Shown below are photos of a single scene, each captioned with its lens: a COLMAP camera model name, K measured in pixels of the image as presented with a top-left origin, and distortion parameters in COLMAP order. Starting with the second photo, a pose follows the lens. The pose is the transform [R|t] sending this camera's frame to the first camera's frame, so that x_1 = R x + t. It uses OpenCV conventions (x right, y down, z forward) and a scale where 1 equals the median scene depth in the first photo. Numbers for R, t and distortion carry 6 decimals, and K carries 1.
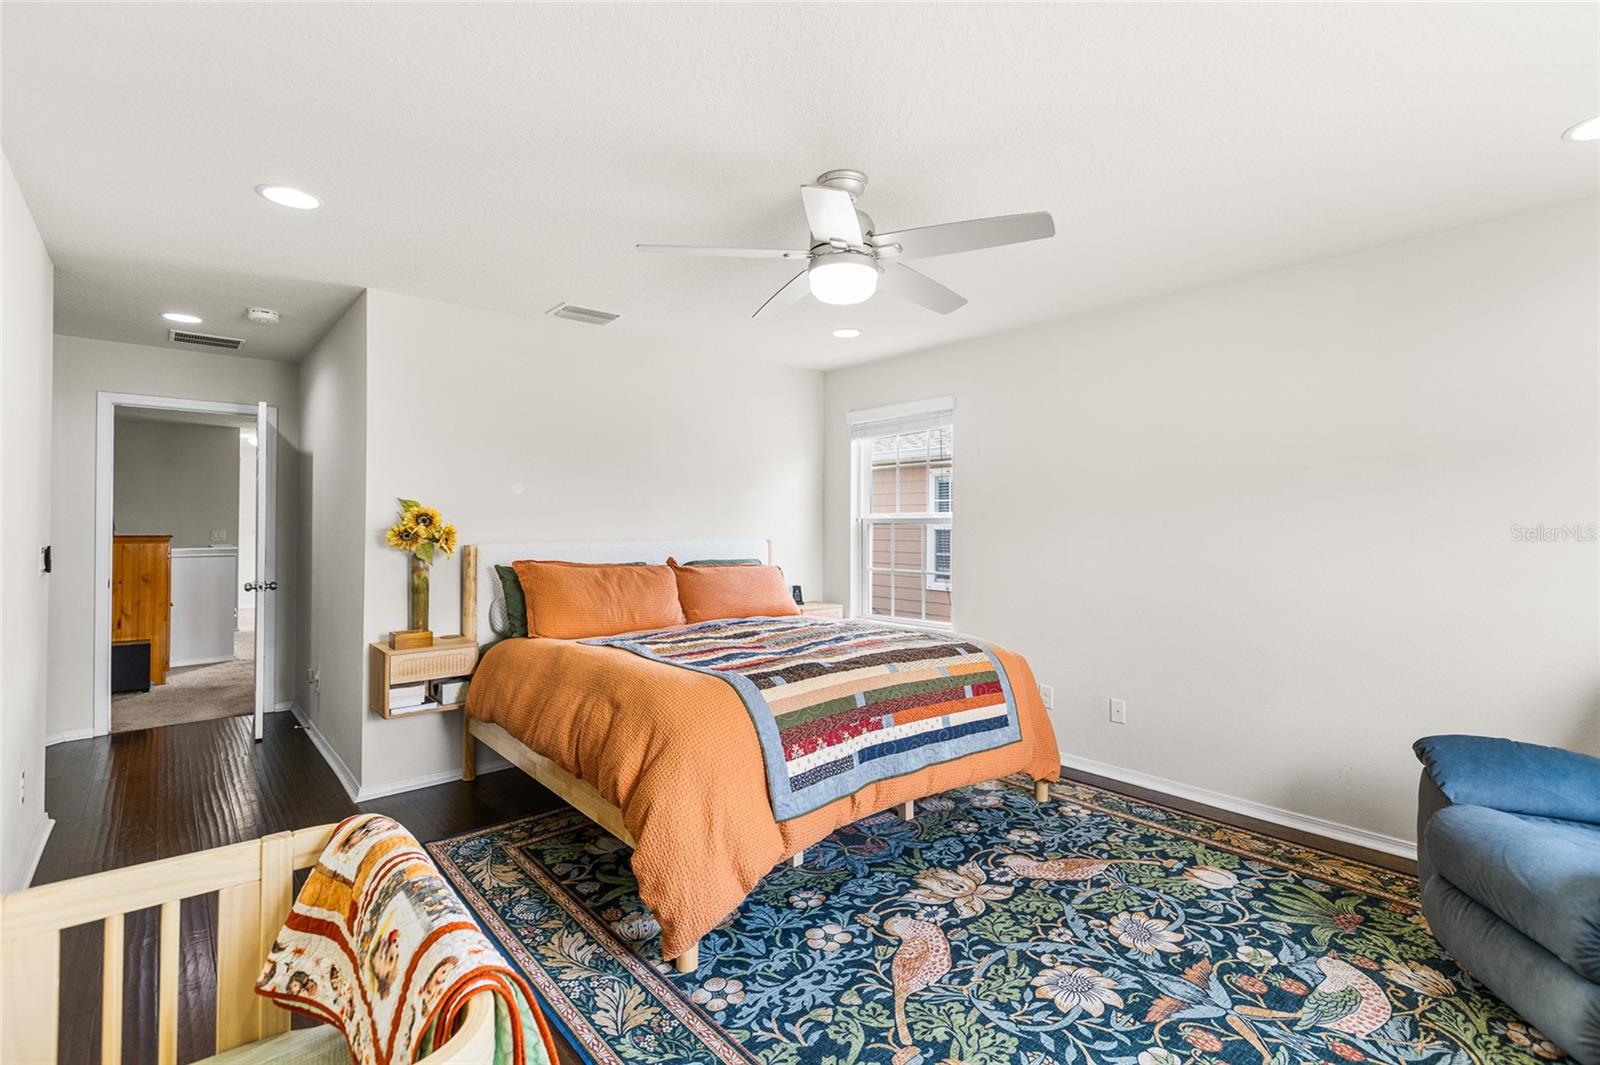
lens RADIAL K [[723.1, 0, 805.9], [0, 723.1, 523.9], [0, 0, 1]] dist [0.004516, -0.001931]
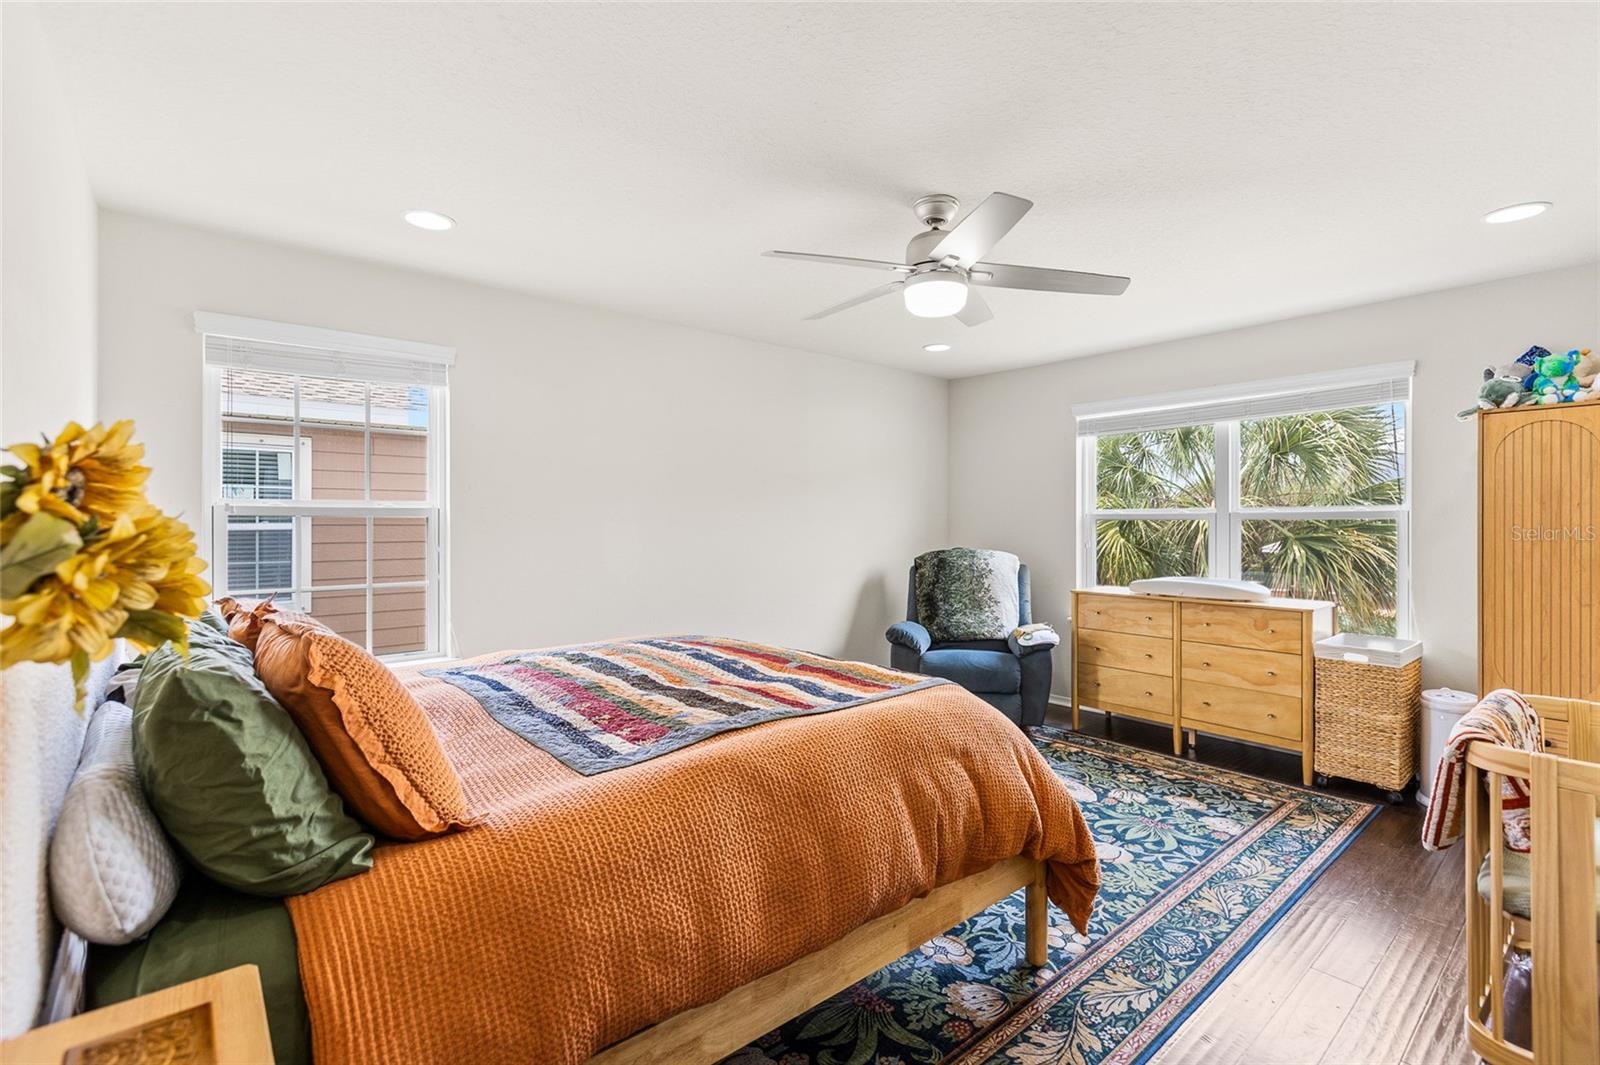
lens RADIAL K [[723.1, 0, 806.1], [0, 723.1, 519.5], [0, 0, 1]] dist [0.004516, -0.001931]
pose [[0.023333, -0.010397, 0.999674, -1.516172], [-0.004574, 0.999934, 0.010507, -0.007577], [-0.999717, -0.004818, 0.023284, 1.687747]]
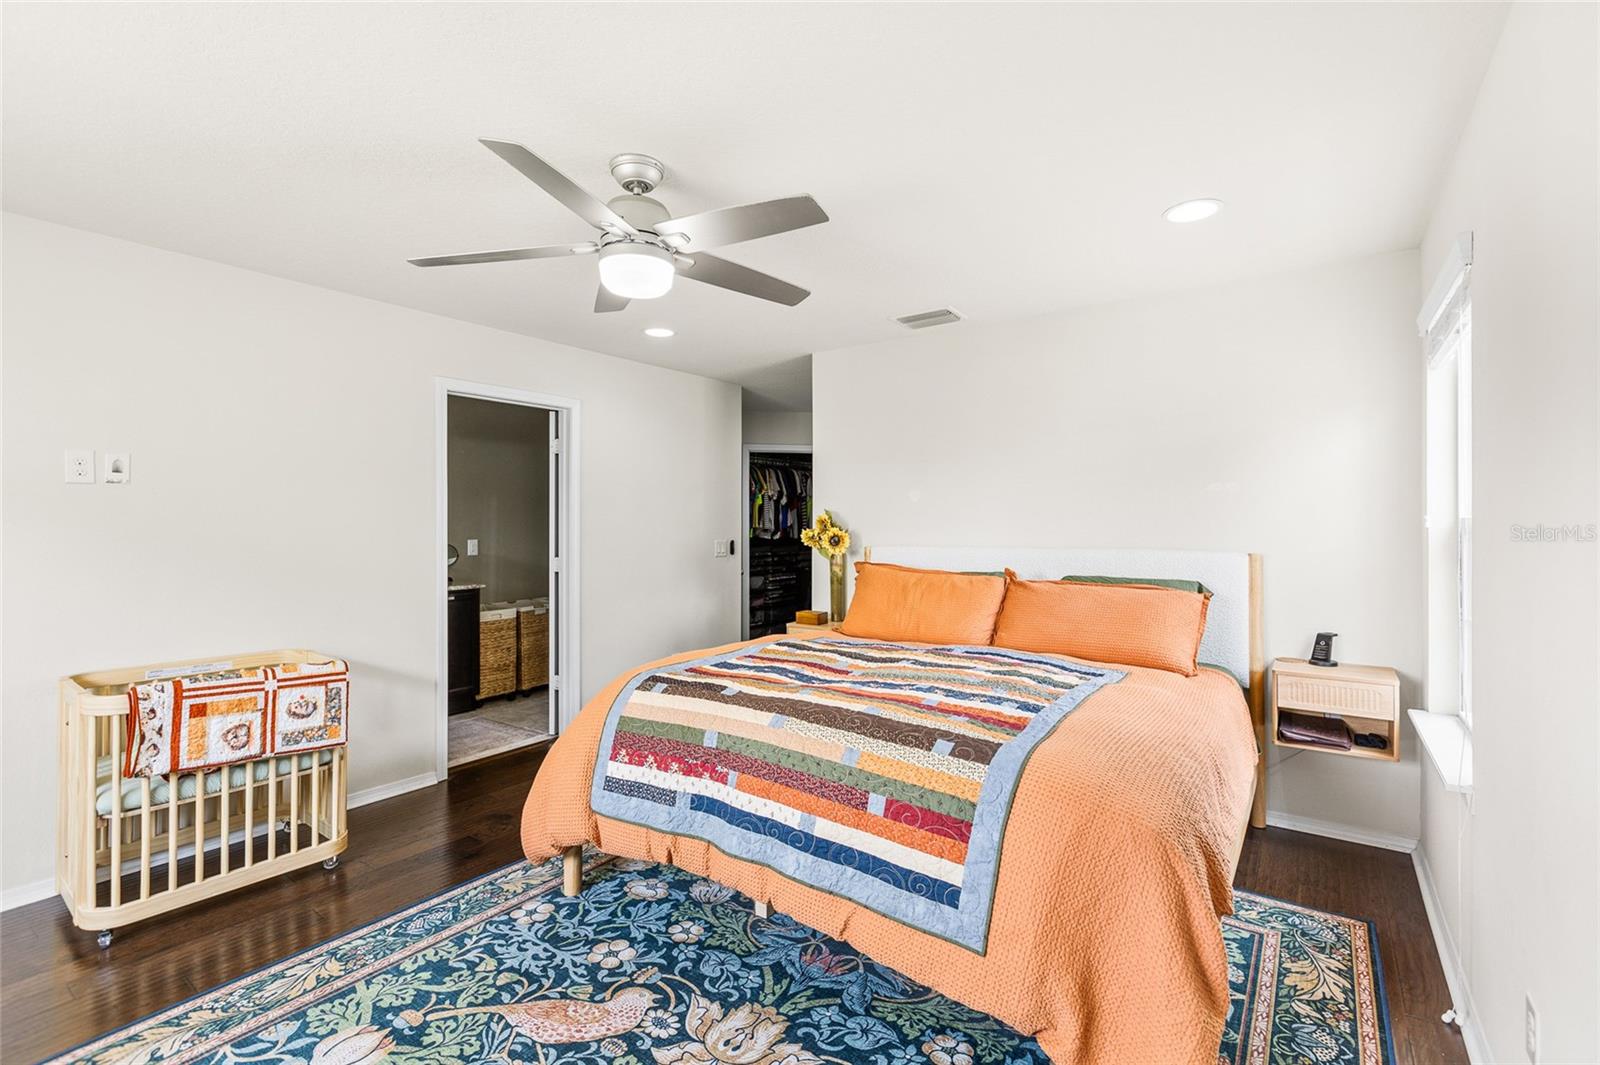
lens RADIAL K [[723.1, 0, 824.6], [0, 723.1, 526.9], [0, 0, 1]] dist [0.004516, -0.001931]
pose [[0.236309, 0.001111, -0.971677, 0.999373], [0.000051, 0.999999, 0.001156, -0.006724], [0.971678, -0.000322, 0.236309, 0.998050]]
